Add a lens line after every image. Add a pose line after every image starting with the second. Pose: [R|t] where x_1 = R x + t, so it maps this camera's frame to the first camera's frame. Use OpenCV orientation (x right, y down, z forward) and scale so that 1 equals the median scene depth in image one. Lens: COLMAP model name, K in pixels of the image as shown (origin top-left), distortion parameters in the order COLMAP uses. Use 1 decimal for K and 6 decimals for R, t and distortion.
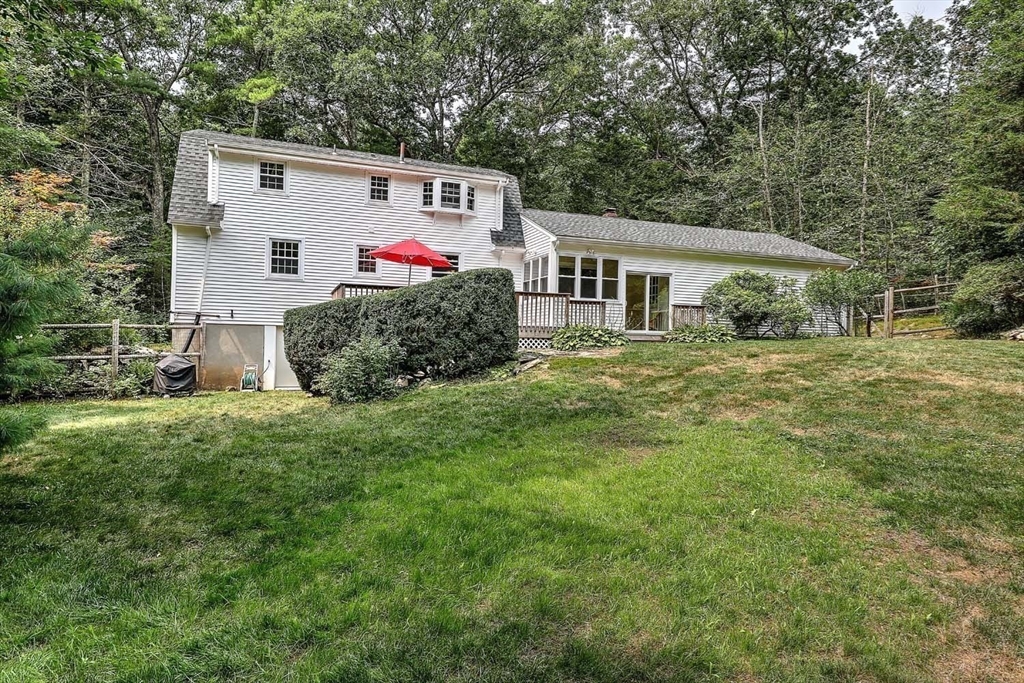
lens RADIAL K [[592.3, 0, 514.1], [0, 592.3, 341.6], [0, 0, 1]] dist [0.005659, -0.000660]
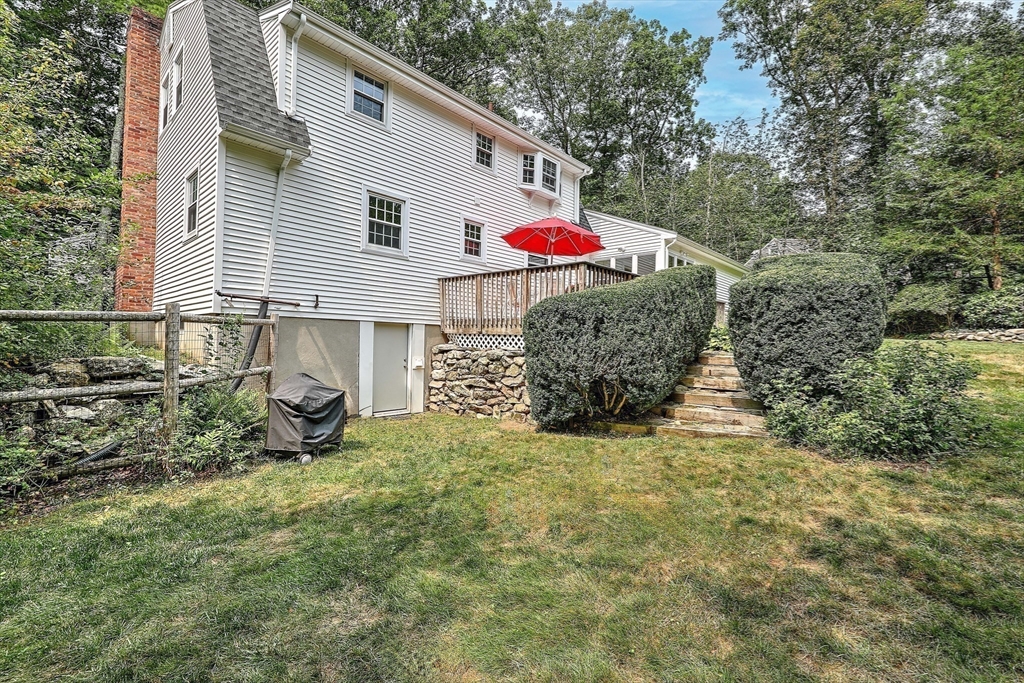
lens RADIAL K [[450.3, 0, 508.8], [0, 450.3, 343.0], [0, 0, 1]] dist [0.004155, 0.000253]
pose [[0.879700, -0.002680, 0.475521, -0.506618], [-0.004573, 0.999890, 0.014096, -0.010887], [-0.475506, -0.014575, 0.879592, 0.473456]]
